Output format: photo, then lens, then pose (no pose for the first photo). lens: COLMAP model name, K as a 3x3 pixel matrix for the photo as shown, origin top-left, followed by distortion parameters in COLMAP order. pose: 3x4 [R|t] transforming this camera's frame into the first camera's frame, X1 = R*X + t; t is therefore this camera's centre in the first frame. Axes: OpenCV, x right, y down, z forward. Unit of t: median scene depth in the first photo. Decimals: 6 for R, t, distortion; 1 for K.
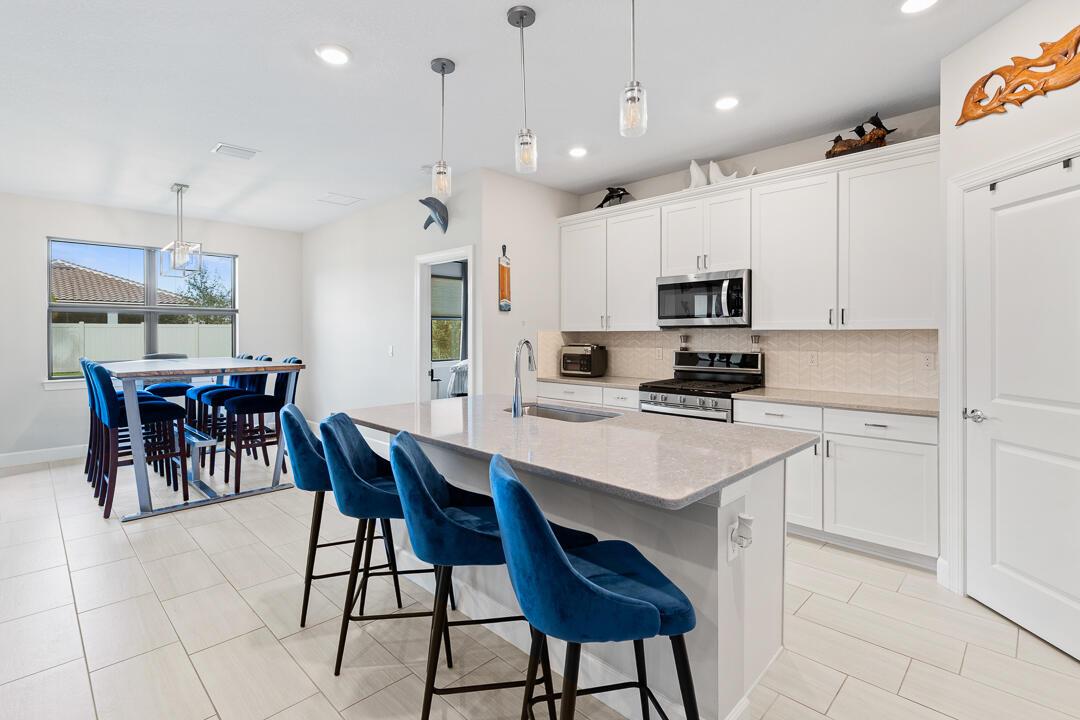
lens RADIAL K [[502.6, 0, 537.7], [0, 502.6, 340.2], [0, 0, 1]] dist [0.010854, -0.001682]
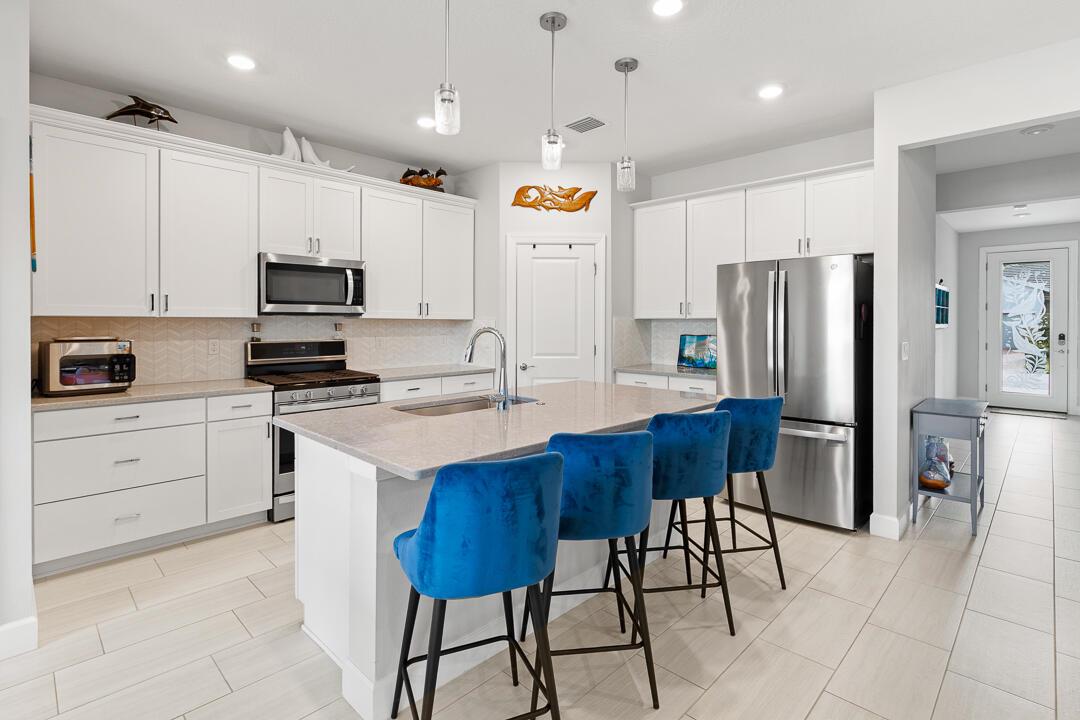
lens RADIAL K [[525.2, 0, 530.4], [0, 525.2, 322.3], [0, 0, 1]] dist [0.000288, -0.001750]
pose [[0.009054, 0.001494, 0.999958, -0.659554], [0.008843, 0.999960, -0.001574, -0.006391], [-0.999920, 0.008857, 0.009040, 0.602029]]
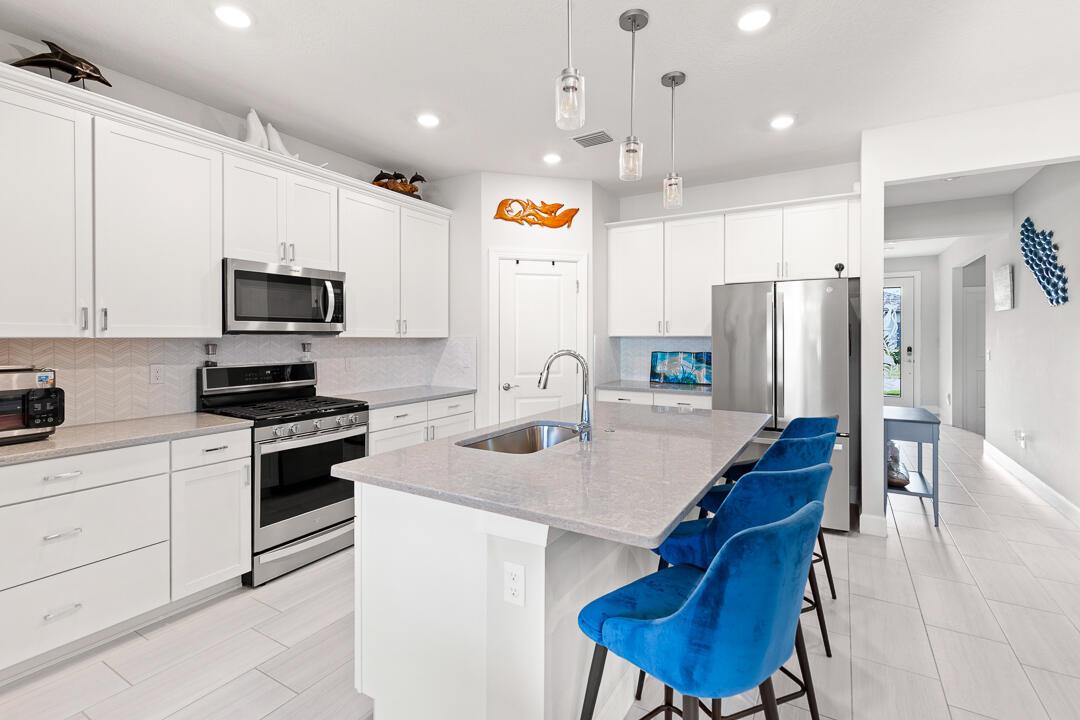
lens RADIAL K [[502.6, 0, 537.3], [0, 502.6, 337.1], [0, 0, 1]] dist [0.010854, -0.001682]
pose [[-0.230448, 0.000991, 0.973084, -0.550741], [0.011744, 0.999929, 0.001763, -0.016933], [-0.973014, 0.011834, -0.230444, 0.817743]]
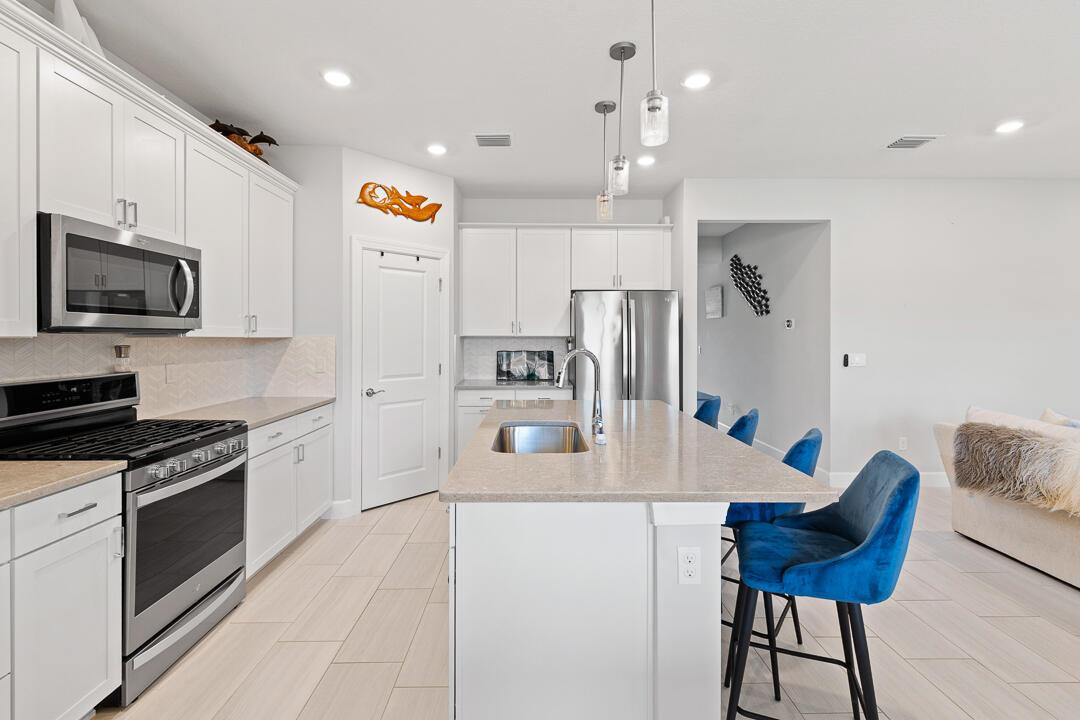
lens RADIAL K [[502.6, 0, 539.6], [0, 502.6, 336.0], [0, 0, 1]] dist [0.010854, -0.001682]
pose [[-0.714294, 0.002314, 0.699842, -0.389830], [0.008949, 0.999943, 0.005827, -0.020304], [-0.699788, 0.010425, -0.714274, 1.103574]]
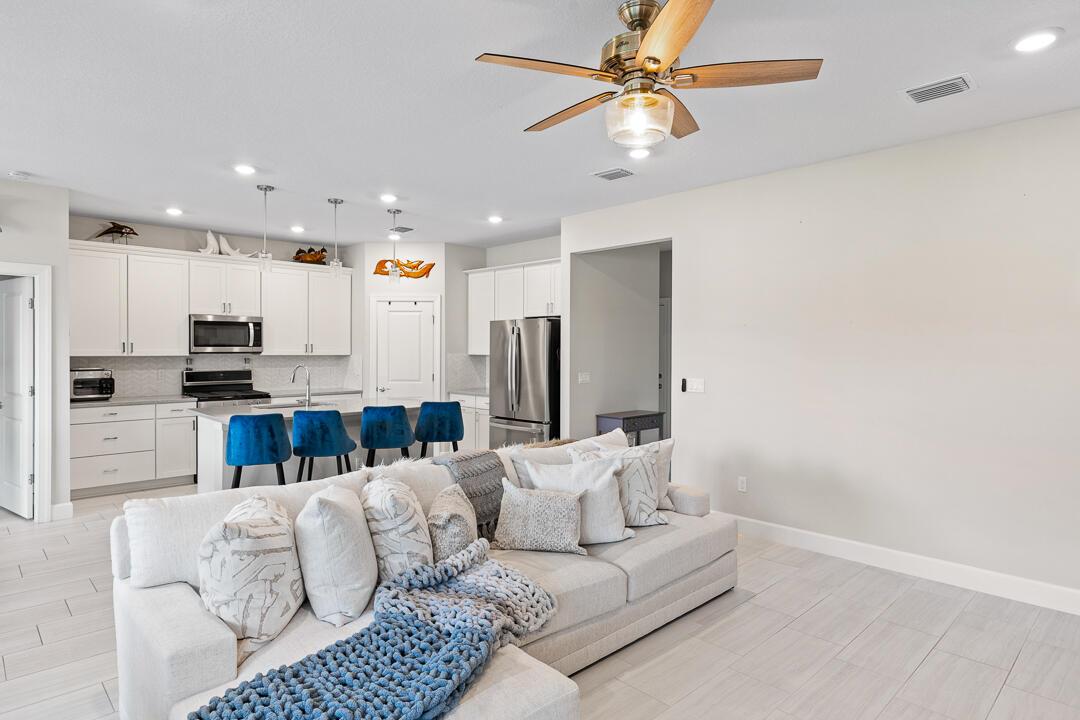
lens RADIAL K [[628.5, 0, 533.4], [0, 628.5, 349.7], [0, 0, 1]] dist [0.005881, 0.002571]
pose [[0.041395, -0.001479, 0.999142, -1.446918], [0.007169, 0.999974, 0.001183, -0.031907], [-0.999117, 0.007114, 0.041405, 0.061756]]
